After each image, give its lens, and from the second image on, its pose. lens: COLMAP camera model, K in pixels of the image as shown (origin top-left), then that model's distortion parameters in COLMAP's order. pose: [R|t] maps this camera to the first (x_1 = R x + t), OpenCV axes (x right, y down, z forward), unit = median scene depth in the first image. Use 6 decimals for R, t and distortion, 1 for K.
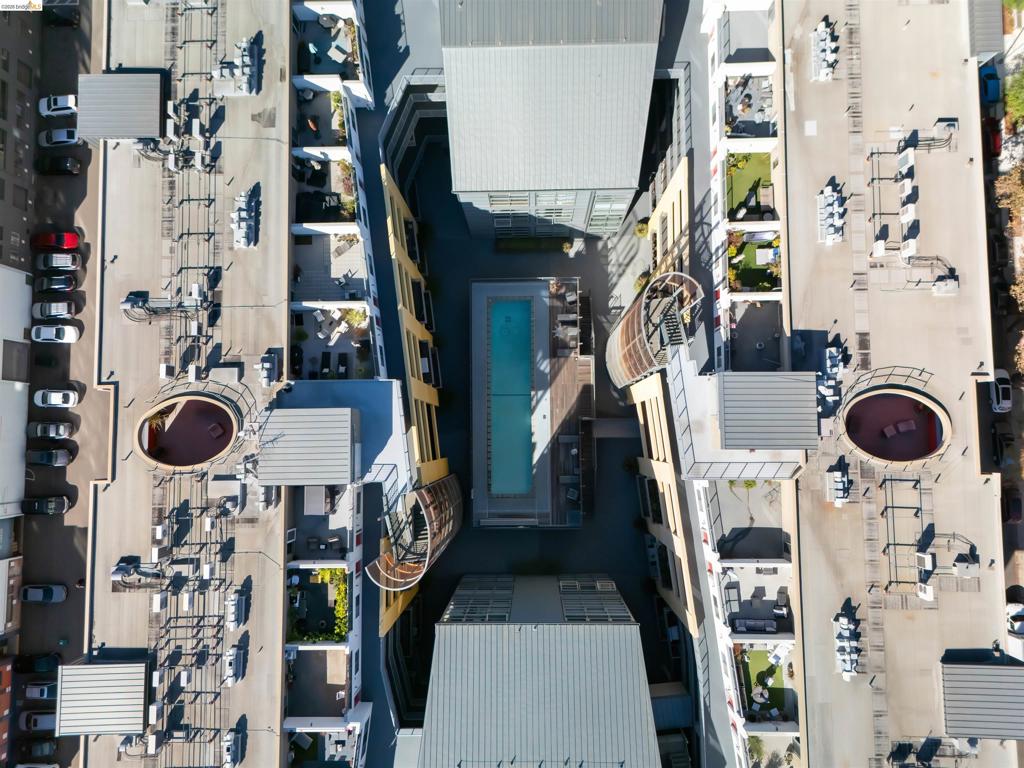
lens RADIAL K [[721.0, 0, 510.2], [0, 721.0, 385.2], [0, 0, 1]] dist [0.006248, 0.000398]
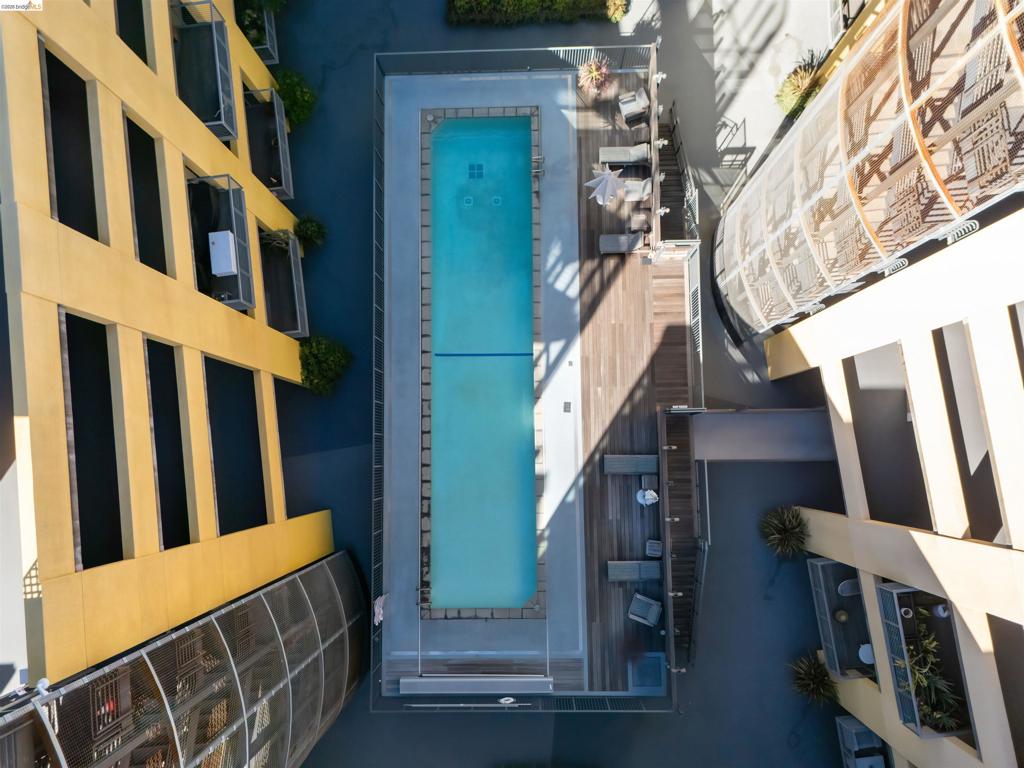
lens RADIAL K [[721.0, 0, 512.3], [0, 721.0, 386.5], [0, 0, 1]] dist [0.006248, 0.000398]
pose [[0.999798, -0.005995, -0.019192, 0.025049], [0.005804, 0.999933, -0.009999, 0.036139], [0.019251, 0.009886, 0.999766, 0.605479]]
